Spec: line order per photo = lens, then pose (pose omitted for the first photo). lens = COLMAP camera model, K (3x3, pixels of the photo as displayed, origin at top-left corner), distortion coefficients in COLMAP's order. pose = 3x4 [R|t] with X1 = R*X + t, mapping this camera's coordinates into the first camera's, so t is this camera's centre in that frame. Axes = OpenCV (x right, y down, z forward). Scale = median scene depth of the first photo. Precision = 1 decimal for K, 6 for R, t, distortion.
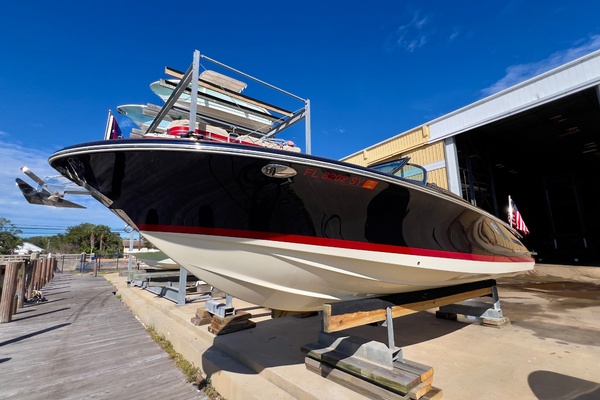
lens RADIAL K [[269.1, 0, 299.3], [0, 269.1, 196.9], [0, 0, 1]] dist [-0.002097, 0.002309]
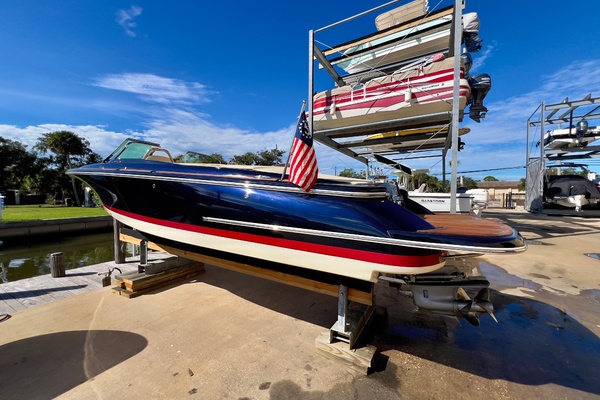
lens RADIAL K [[242.2, 0, 299.8], [0, 242.2, 199.2], [0, 0, 1]] dist [0.001651, -0.000405]
pose [[0.347150, 0.038589, -0.937015, 1.336105], [0.177750, 0.978334, 0.106144, 0.127366], [0.920811, -0.203402, 0.332769, 0.963952]]
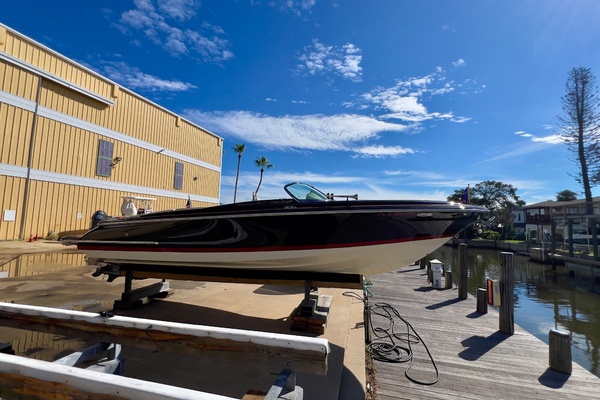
lens RADIAL K [[269.1, 0, 295.5], [0, 269.1, 199.5], [0, 0, 1]] dist [-0.002097, 0.002309]
pose [[-0.603770, 0.066327, 0.794394, -0.738870], [-0.177309, 0.960395, -0.214948, 0.255637], [-0.777189, -0.270632, -0.568098, 1.555864]]
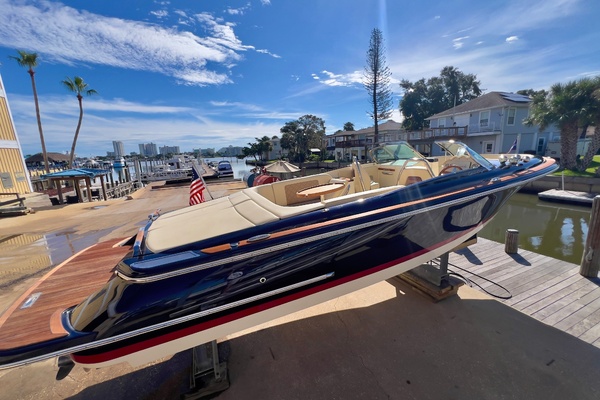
lens RADIAL K [[242.2, 0, 301.1], [0, 242.2, 199.8], [0, 0, 1]] dist [0.001651, -0.000405]
pose [[-0.960112, 0.010414, 0.279423, 0.323030], [0.012332, 0.999911, 0.005108, 0.131944], [-0.279345, 0.008350, -0.960154, 1.829980]]
